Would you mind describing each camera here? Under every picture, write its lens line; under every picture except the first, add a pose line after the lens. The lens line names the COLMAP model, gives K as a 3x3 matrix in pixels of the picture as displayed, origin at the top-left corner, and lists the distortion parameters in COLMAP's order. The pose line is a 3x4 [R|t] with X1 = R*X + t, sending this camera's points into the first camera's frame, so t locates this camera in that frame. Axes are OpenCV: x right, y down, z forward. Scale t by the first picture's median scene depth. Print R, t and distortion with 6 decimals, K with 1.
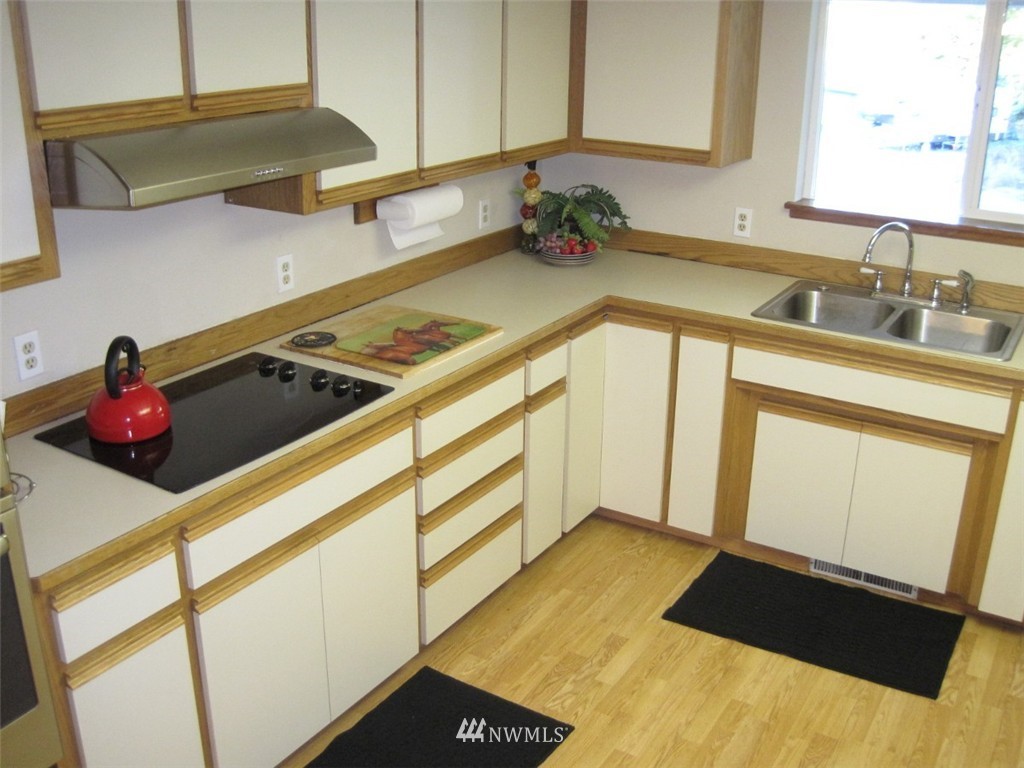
lens RADIAL K [[1059.5, 0, 512.0], [0, 1059.5, 384.0], [0, 0, 1]] dist [-0.177593, 0.171421]
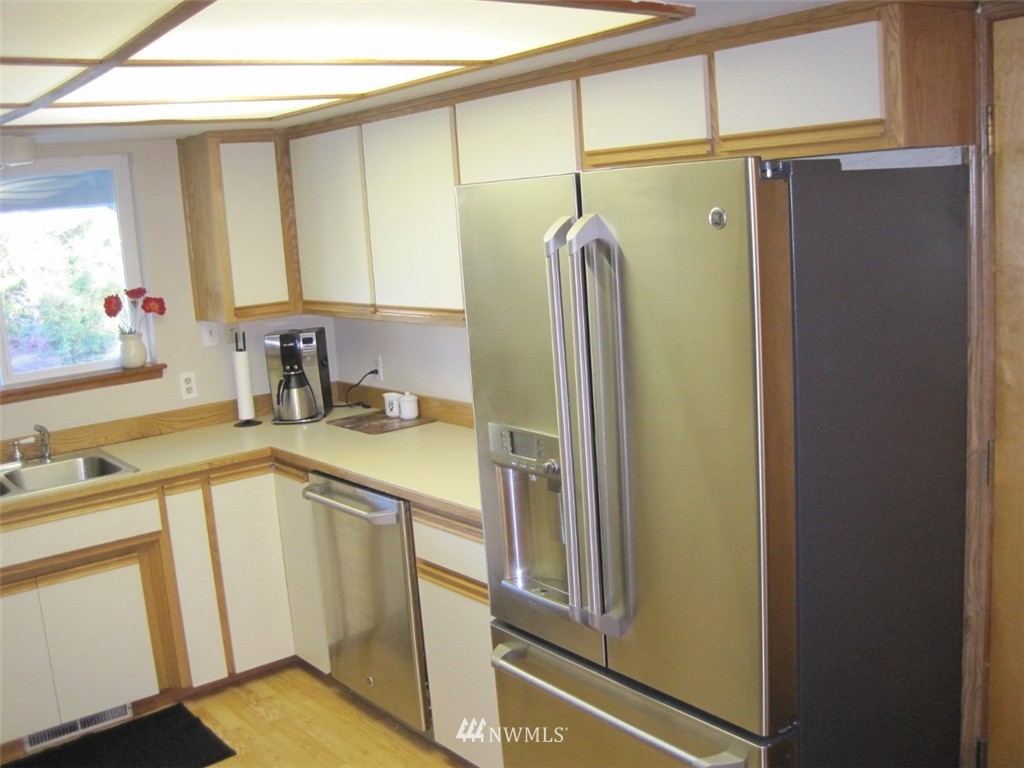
lens RADIAL K [[1059.5, 0, 512.0], [0, 1059.5, 384.0], [0, 0, 1]] dist [-0.177593, 0.171421]
pose [[0.375701, -0.193611, 0.906291, -0.368770], [0.397484, 0.917080, 0.031140, 0.016877], [-0.837171, 0.348537, 0.421506, 0.105291]]
